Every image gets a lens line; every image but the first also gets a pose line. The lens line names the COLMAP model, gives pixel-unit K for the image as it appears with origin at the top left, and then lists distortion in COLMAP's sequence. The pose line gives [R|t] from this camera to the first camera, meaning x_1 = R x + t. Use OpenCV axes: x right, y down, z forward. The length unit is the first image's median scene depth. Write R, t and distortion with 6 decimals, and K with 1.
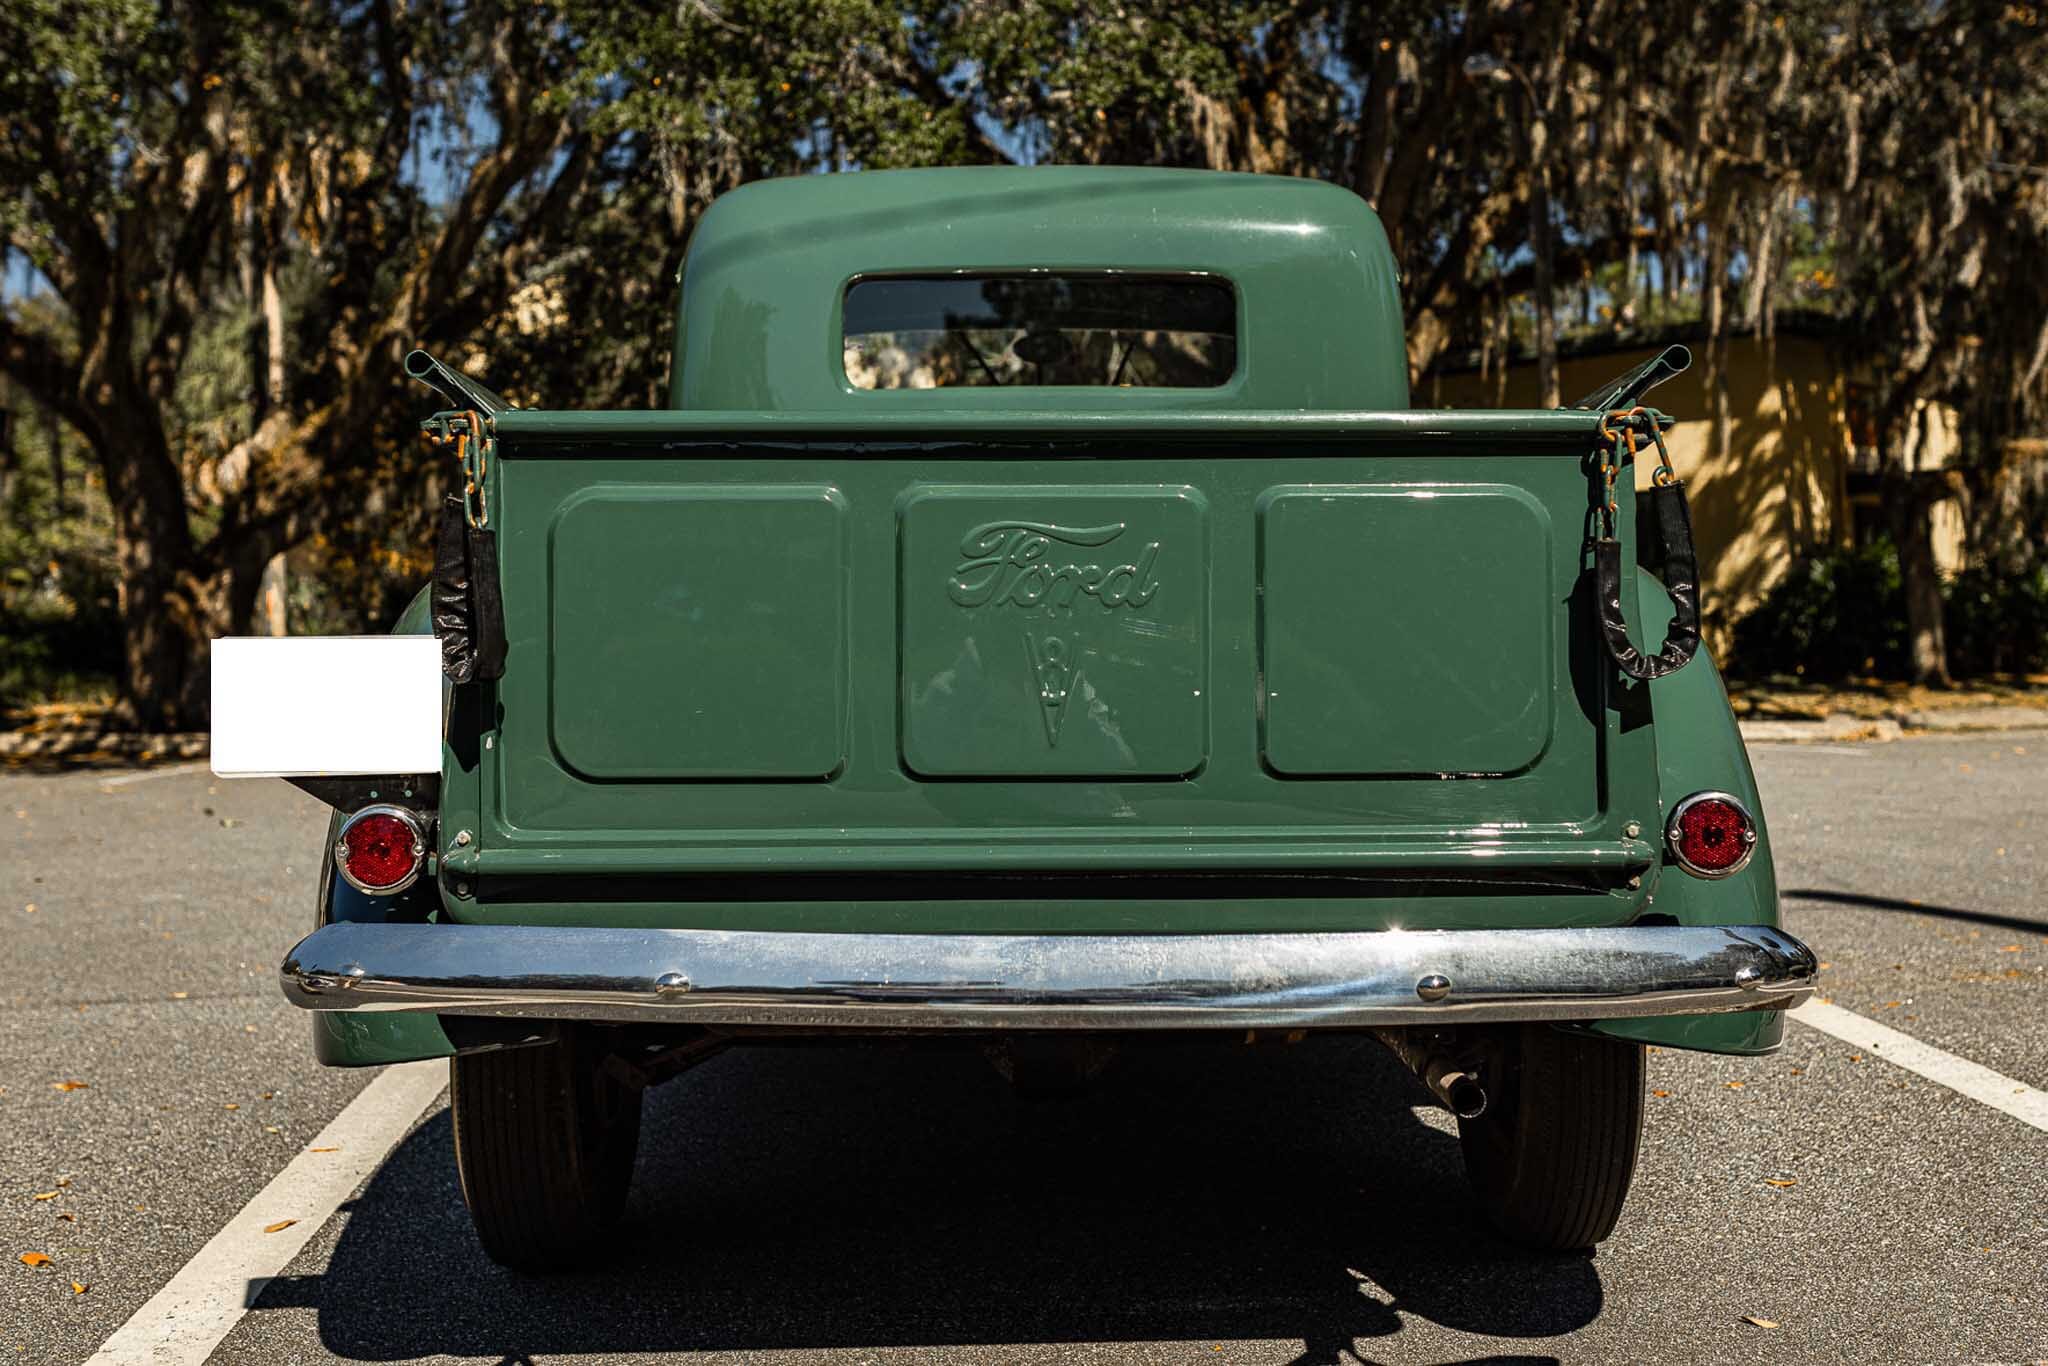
lens RADIAL K [[2337.8, 0, 1024.0], [0, 2337.8, 683.0], [0, 0, 1]] dist [-0.009333, 0.004135]
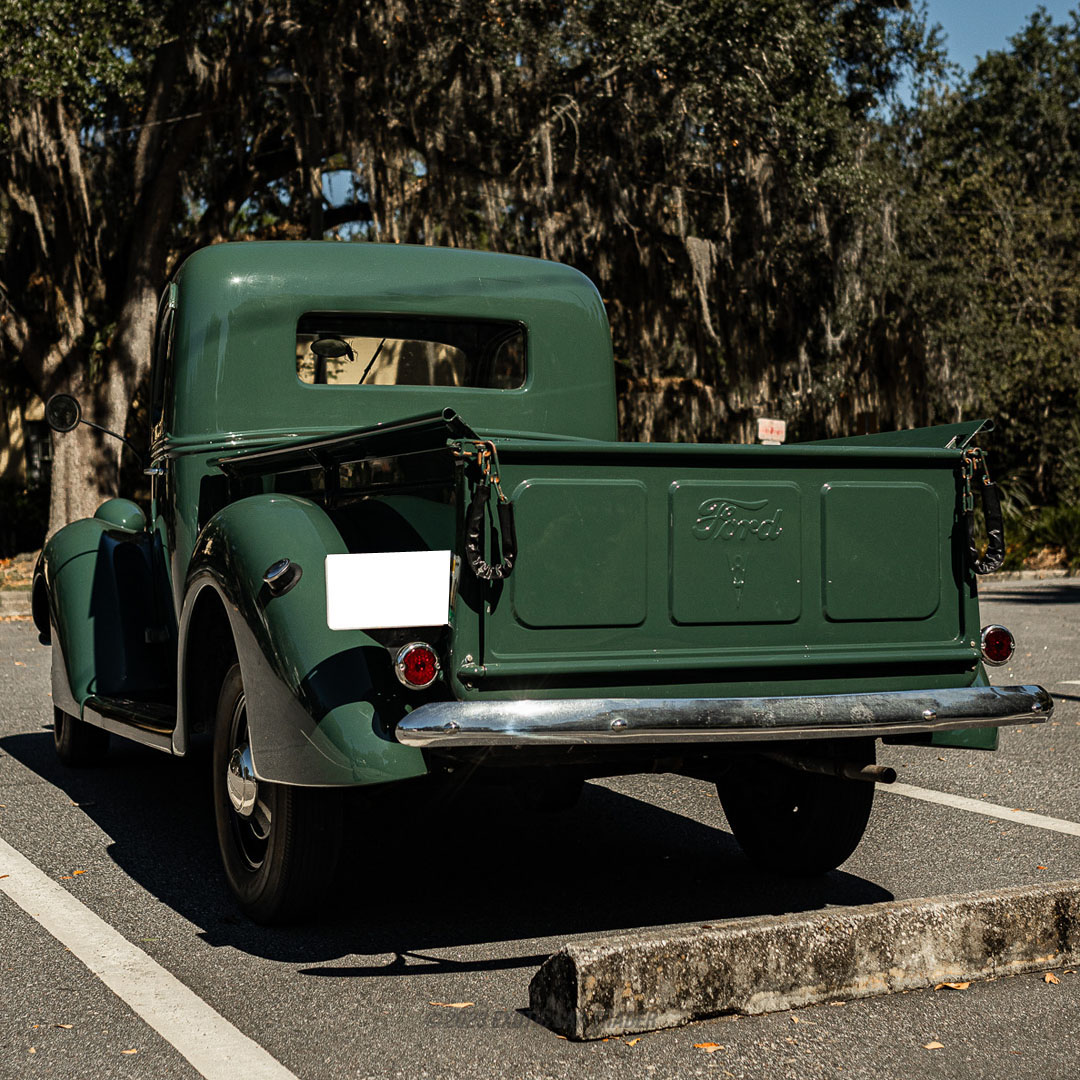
lens RADIAL K [[1951.2, 0, 540.0], [0, 1951.2, 540.0], [0, 0, 1]] dist [-0.039019, -0.109047]
pose [[0.929983, 0.001580, 0.367599, -0.777882], [0.000383, 0.999986, -0.005268, -0.023417], [-0.367603, 0.005040, 0.929969, -0.529361]]
